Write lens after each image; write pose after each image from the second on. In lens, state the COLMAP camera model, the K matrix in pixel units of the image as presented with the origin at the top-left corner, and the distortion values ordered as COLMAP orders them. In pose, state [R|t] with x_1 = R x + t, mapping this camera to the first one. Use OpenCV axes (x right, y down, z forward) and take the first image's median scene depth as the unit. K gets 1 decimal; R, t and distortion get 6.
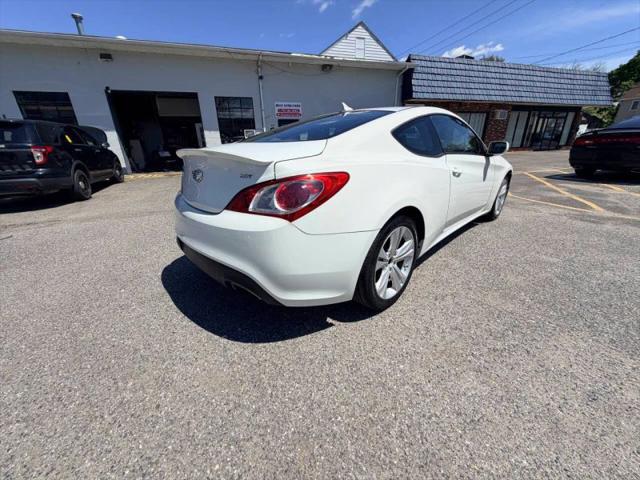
lens RADIAL K [[252.4, 0, 319.2], [0, 252.4, 240.5], [0, 0, 1]] dist [-0.000129, -0.000204]
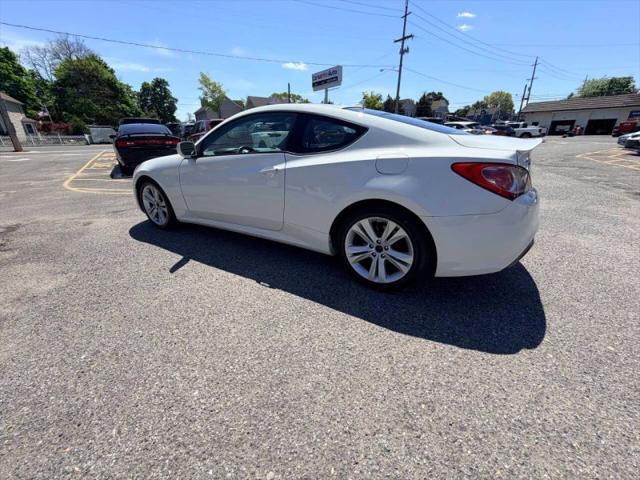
lens RADIAL K [[252.4, 0, 318.8], [0, 252.4, 241.3], [0, 0, 1]] dist [-0.000129, -0.000204]
pose [[-0.271025, -0.346259, 0.898137, -0.249950], [0.361376, 0.828206, 0.428349, -0.142518], [-0.892162, 0.440658, -0.099335, 0.380928]]
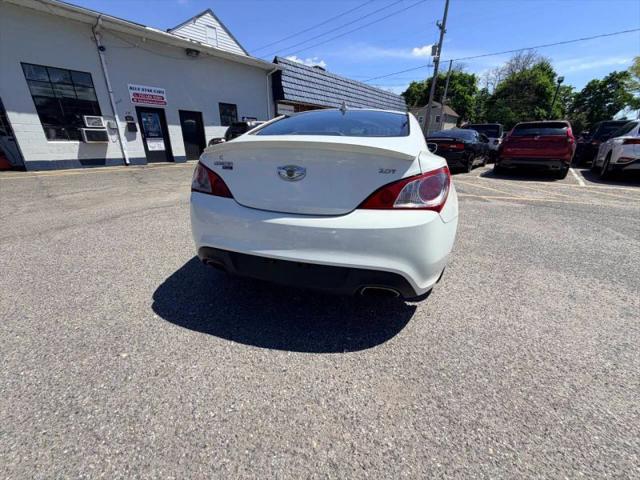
lens RADIAL K [[252.4, 0, 318.8], [0, 252.4, 240.2], [0, 0, 1]] dist [-0.000129, -0.000204]
pose [[0.862718, -0.151480, 0.482465, -0.143018], [0.148850, 0.987880, 0.044000, -0.010848], [-0.483283, 0.033855, 0.874810, 0.041839]]
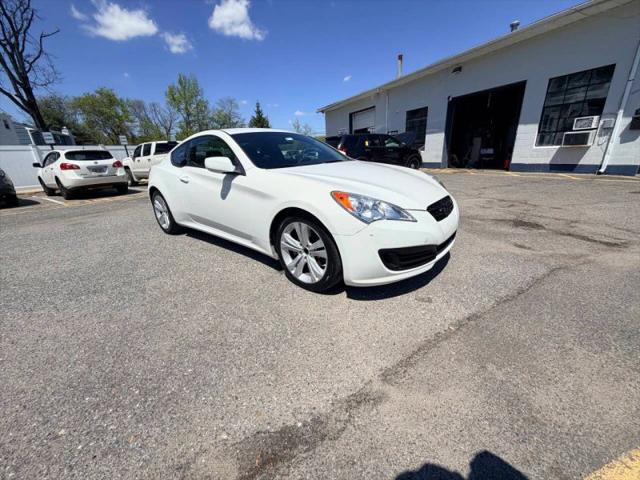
lens RADIAL K [[252.4, 0, 318.9], [0, 252.4, 240.9], [0, 0, 1]] dist [-0.000129, -0.000204]
pose [[0.102915, 0.344441, -0.933150, 0.481759], [-0.318817, 0.900060, 0.297065, -0.145500], [0.942212, 0.266932, 0.202443, 0.356137]]
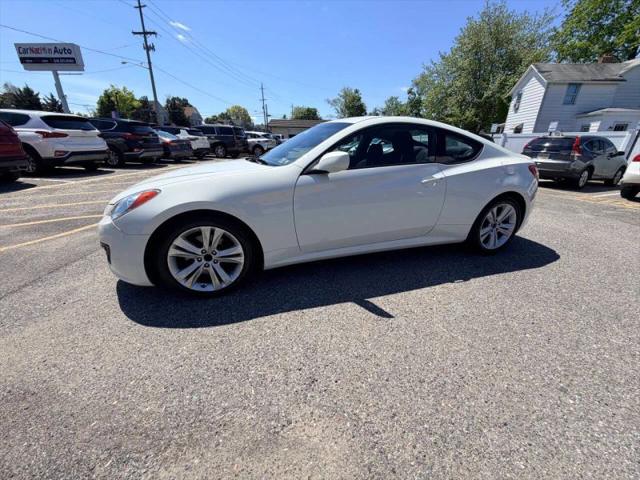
lens RADIAL K [[252.4, 0, 319.5], [0, 252.4, 240.9], [0, 0, 1]] dist [-0.000129, -0.000204]
pose [[-0.905142, -0.150807, 0.397461, -0.015850], [0.149394, 0.762485, 0.629522, -0.239364], [-0.397994, 0.629185, -0.667627, 0.614844]]
